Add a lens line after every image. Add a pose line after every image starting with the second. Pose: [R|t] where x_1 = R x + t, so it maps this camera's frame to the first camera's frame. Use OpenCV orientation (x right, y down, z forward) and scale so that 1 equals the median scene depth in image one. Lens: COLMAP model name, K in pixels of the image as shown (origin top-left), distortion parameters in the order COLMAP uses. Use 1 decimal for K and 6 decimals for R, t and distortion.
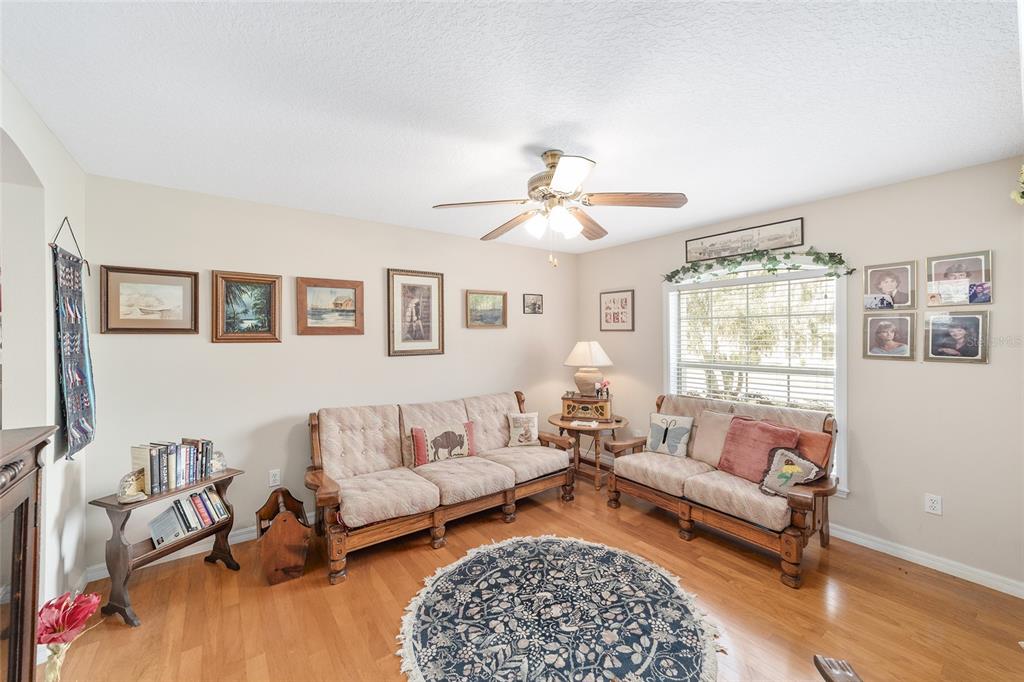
lens RADIAL K [[393.8, 0, 513.0], [0, 393.8, 336.1], [0, 0, 1]] dist [-0.009204, 0.005893]
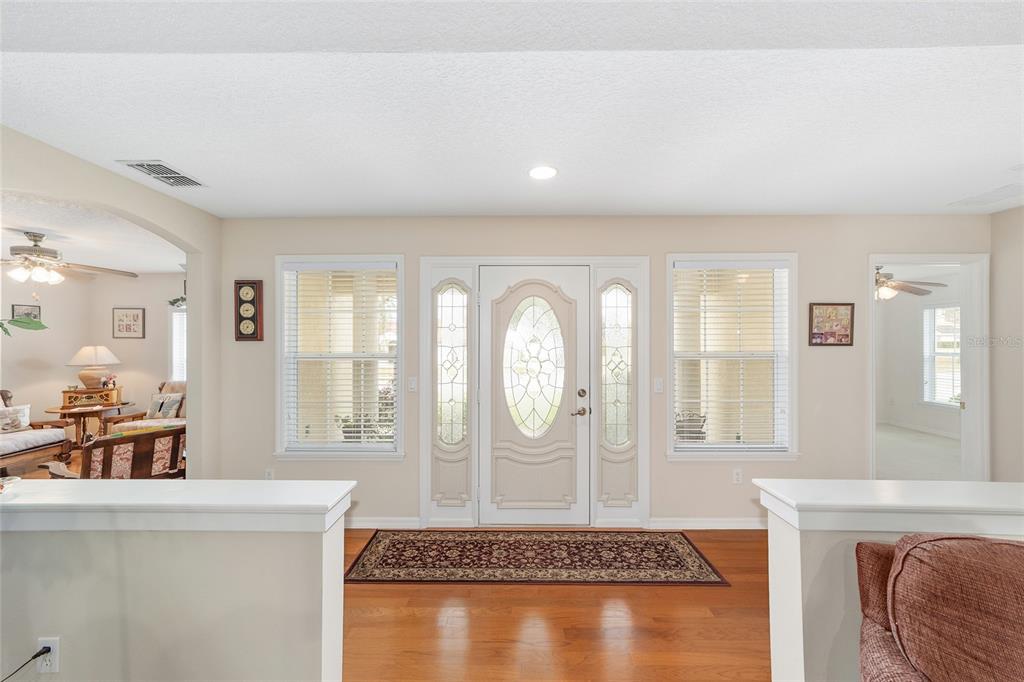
lens RADIAL K [[393.8, 0, 521.1], [0, 393.8, 341.7], [0, 0, 1]] dist [-0.009204, 0.005893]
pose [[0.609786, -0.001876, 0.792564, 0.031518], [-0.008731, 0.999921, 0.009085, -0.036044], [-0.792518, -0.012460, 0.609722, -1.267499]]
